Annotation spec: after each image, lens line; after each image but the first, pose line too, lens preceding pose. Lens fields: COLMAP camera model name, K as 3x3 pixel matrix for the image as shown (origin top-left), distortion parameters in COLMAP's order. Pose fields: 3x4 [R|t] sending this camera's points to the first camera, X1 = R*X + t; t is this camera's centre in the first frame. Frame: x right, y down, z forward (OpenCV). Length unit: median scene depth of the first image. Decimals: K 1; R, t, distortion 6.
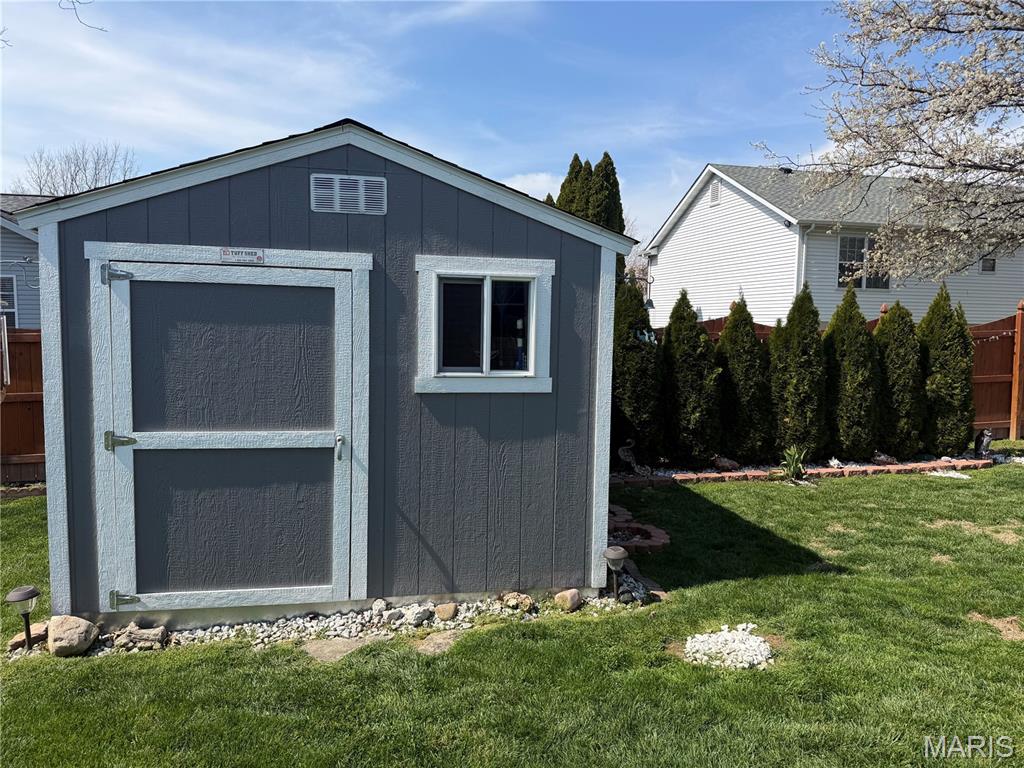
lens RADIAL K [[720.4, 0, 513.1], [0, 720.4, 384.4], [0, 0, 1]] dist [0.052461, -0.063174]
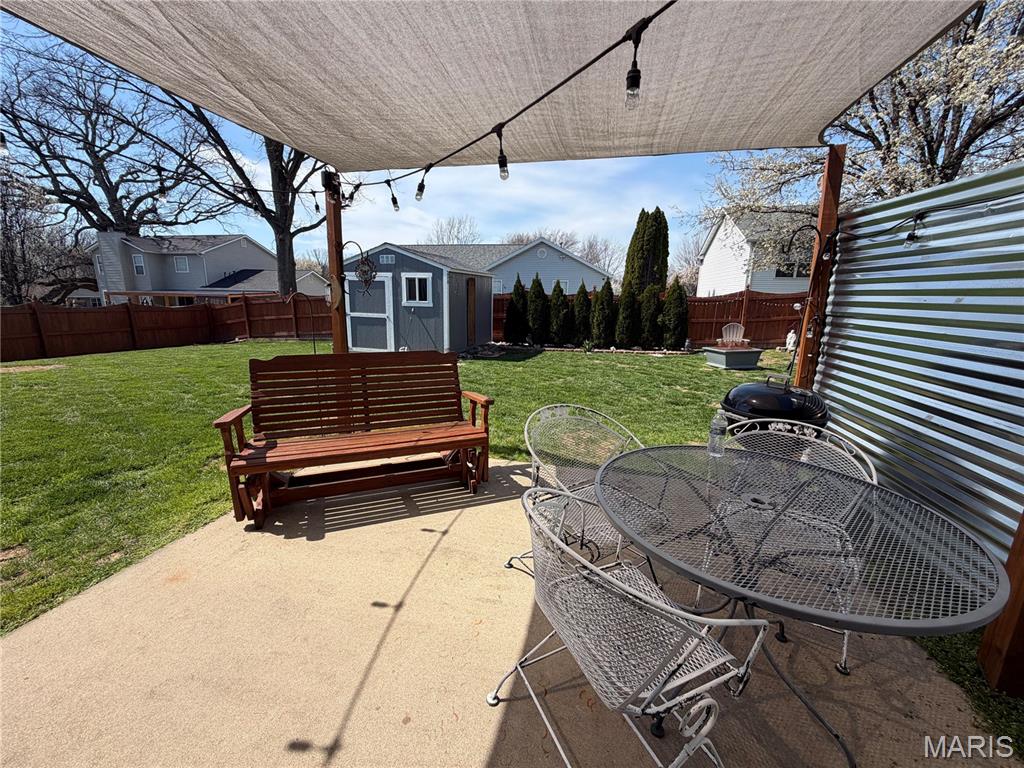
lens RADIAL K [[408.0, 0, 507.4], [0, 408.0, 380.4], [0, 0, 1]] dist [0.001067, 0.000087]
pose [[0.901572, 0.090231, -0.423114, 1.449083], [-0.043813, 0.992023, 0.118195, 0.133477], [0.430404, -0.088023, 0.898334, -0.912910]]
